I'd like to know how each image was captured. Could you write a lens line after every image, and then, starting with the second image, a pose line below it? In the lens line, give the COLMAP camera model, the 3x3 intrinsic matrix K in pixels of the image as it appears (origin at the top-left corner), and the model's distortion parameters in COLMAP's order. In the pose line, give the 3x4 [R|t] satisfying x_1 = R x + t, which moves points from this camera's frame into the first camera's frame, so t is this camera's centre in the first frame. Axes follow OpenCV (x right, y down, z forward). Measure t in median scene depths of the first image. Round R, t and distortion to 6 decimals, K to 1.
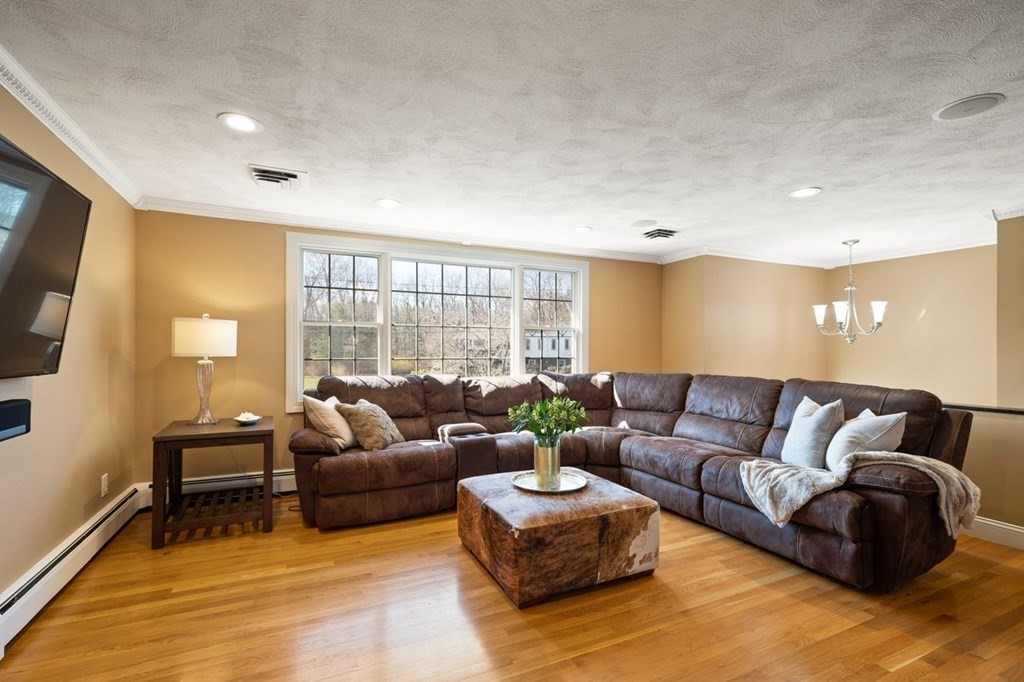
lens RADIAL K [[473.5, 0, 510.8], [0, 473.5, 342.6], [0, 0, 1]] dist [0.005083, -0.001657]
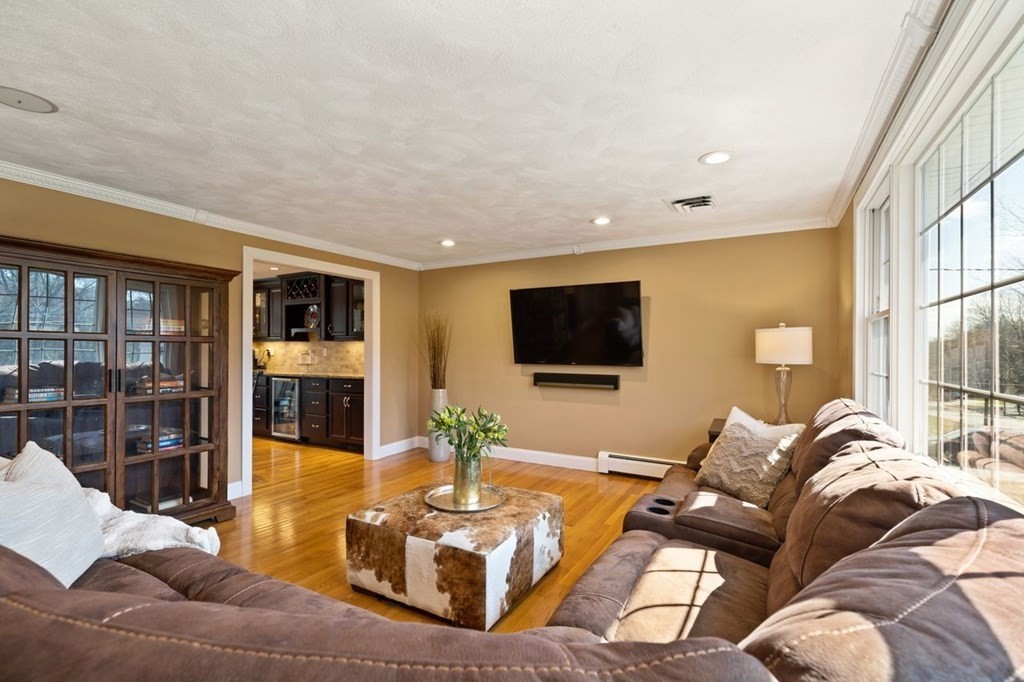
lens RADIAL K [[473.5, 0, 510.3], [0, 473.5, 347.7], [0, 0, 1]] dist [0.005083, -0.001657]
pose [[-0.836812, -0.009724, -0.547404, 0.377959], [-0.001298, 0.999875, -0.015778, 0.008696], [0.547489, -0.012492, -0.836720, 1.382093]]
